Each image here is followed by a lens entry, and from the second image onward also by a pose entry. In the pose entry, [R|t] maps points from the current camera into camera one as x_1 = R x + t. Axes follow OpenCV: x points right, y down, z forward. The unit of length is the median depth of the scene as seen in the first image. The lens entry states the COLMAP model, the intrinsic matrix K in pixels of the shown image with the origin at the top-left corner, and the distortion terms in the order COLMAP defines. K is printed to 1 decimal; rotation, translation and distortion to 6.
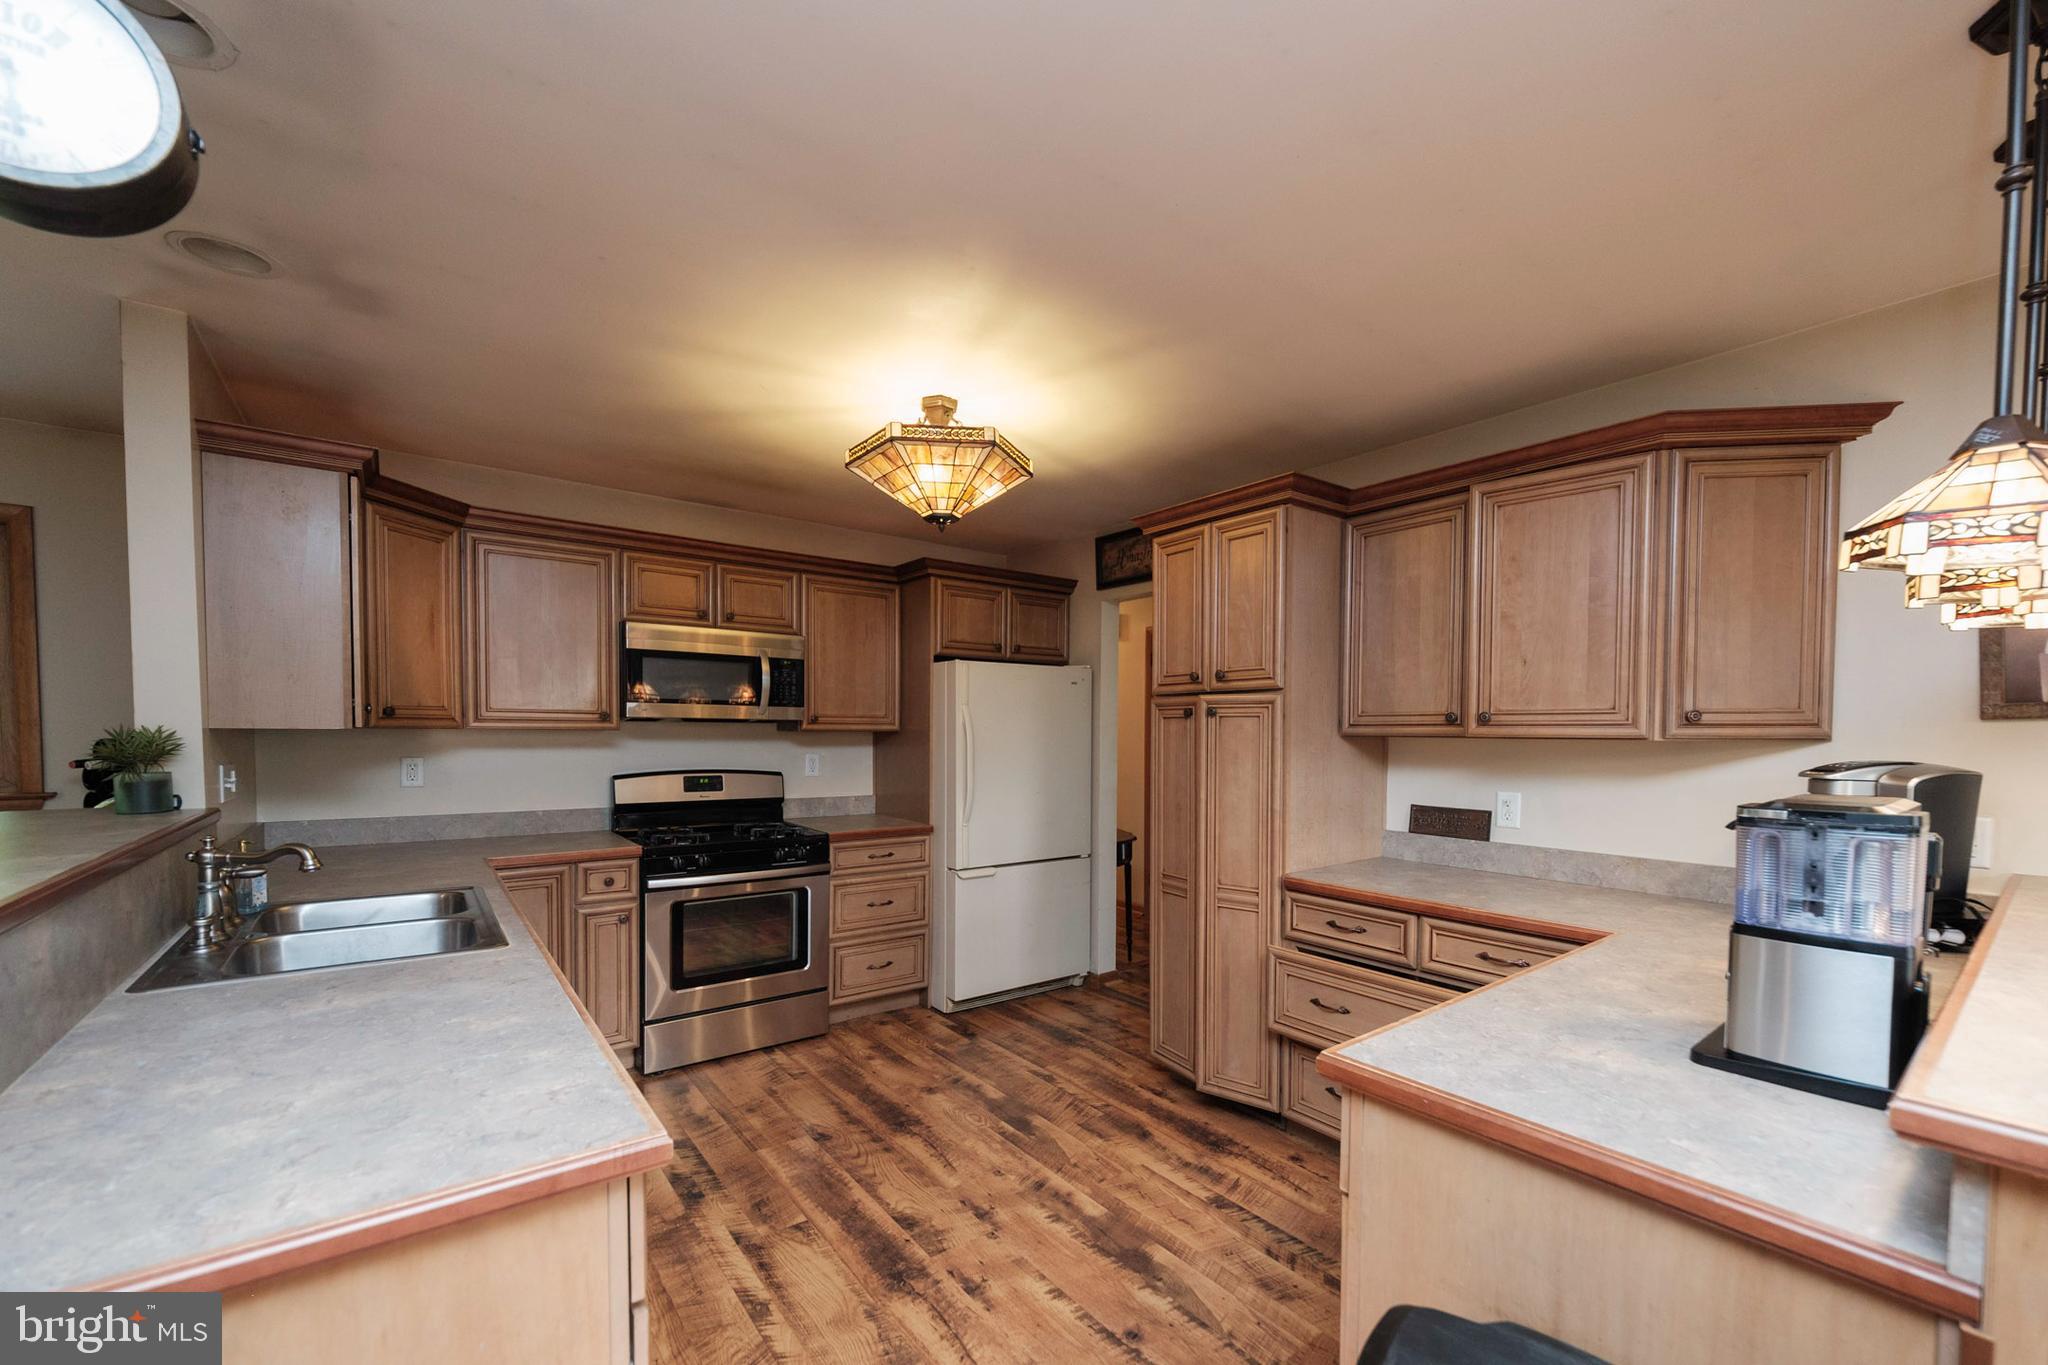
lens RADIAL K [[811.6, 0, 1062.1], [0, 811.6, 757.2], [0, 0, 1]] dist [0.003570, -0.001687]
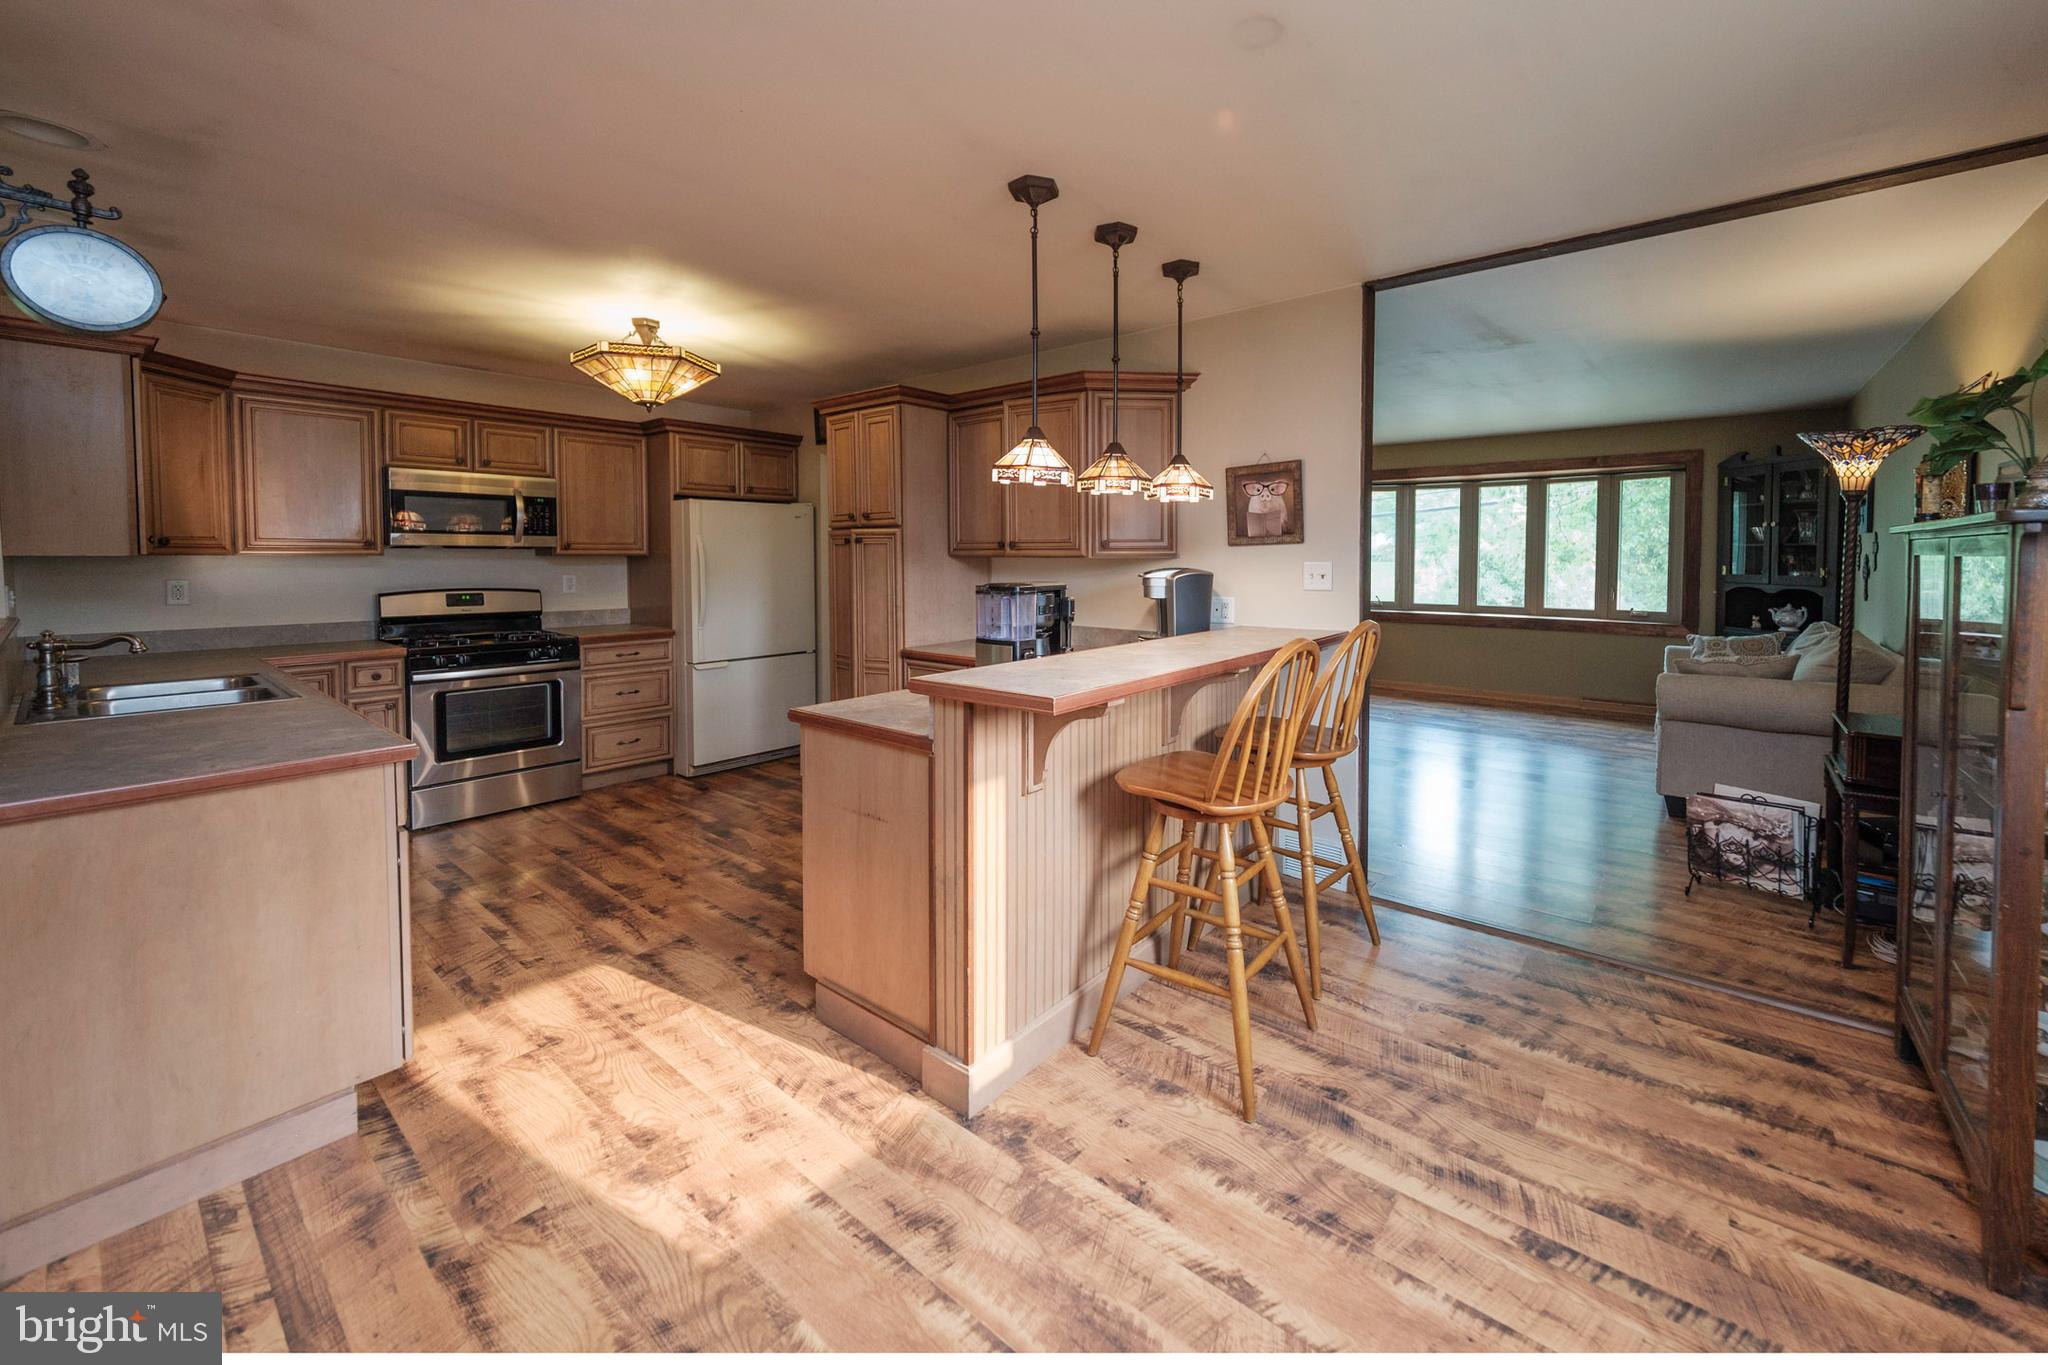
lens RADIAL K [[811.6, 0, 1100.3], [0, 811.6, 583.8], [0, 0, 1]] dist [0.003570, -0.001687]
pose [[0.974411, -0.013666, 0.224356, 0.301891], [0.012633, 0.999902, 0.006040, 0.019976], [-0.224416, -0.003051, 0.974489, -0.566646]]
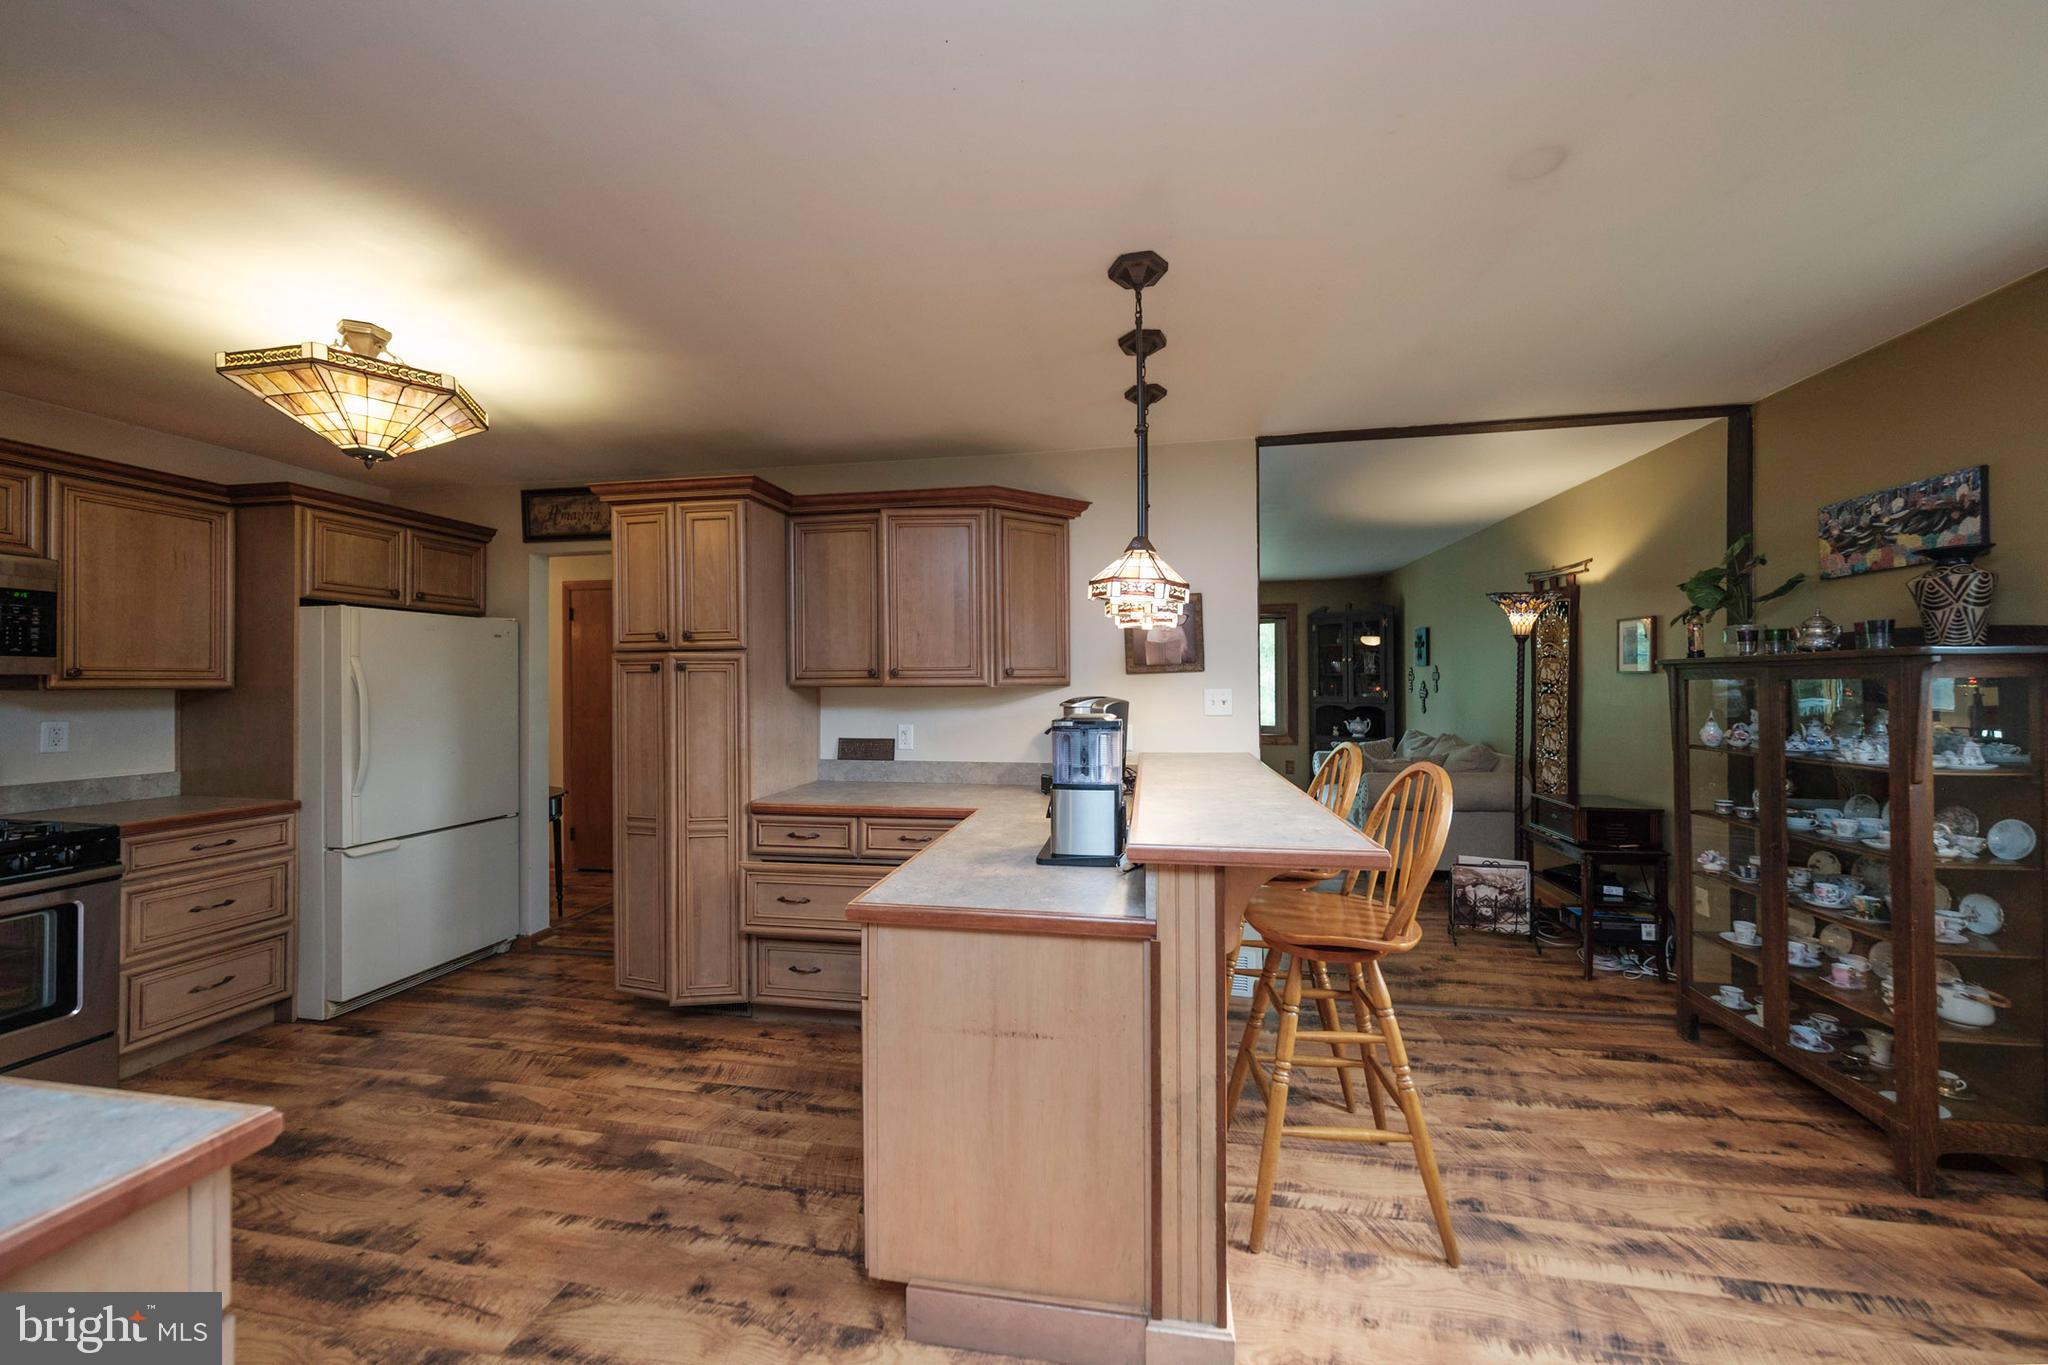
lens RADIAL K [[733.6, 0, 1016.8], [0, 733.6, 681.5], [0, 0, 1]] dist [0.001112, -0.000335]
pose [[0.751695, -0.007933, 0.659463, -0.151373], [0.030435, 0.999280, -0.022670, 0.002293], [-0.658808, 0.037112, 0.751395, -0.095752]]
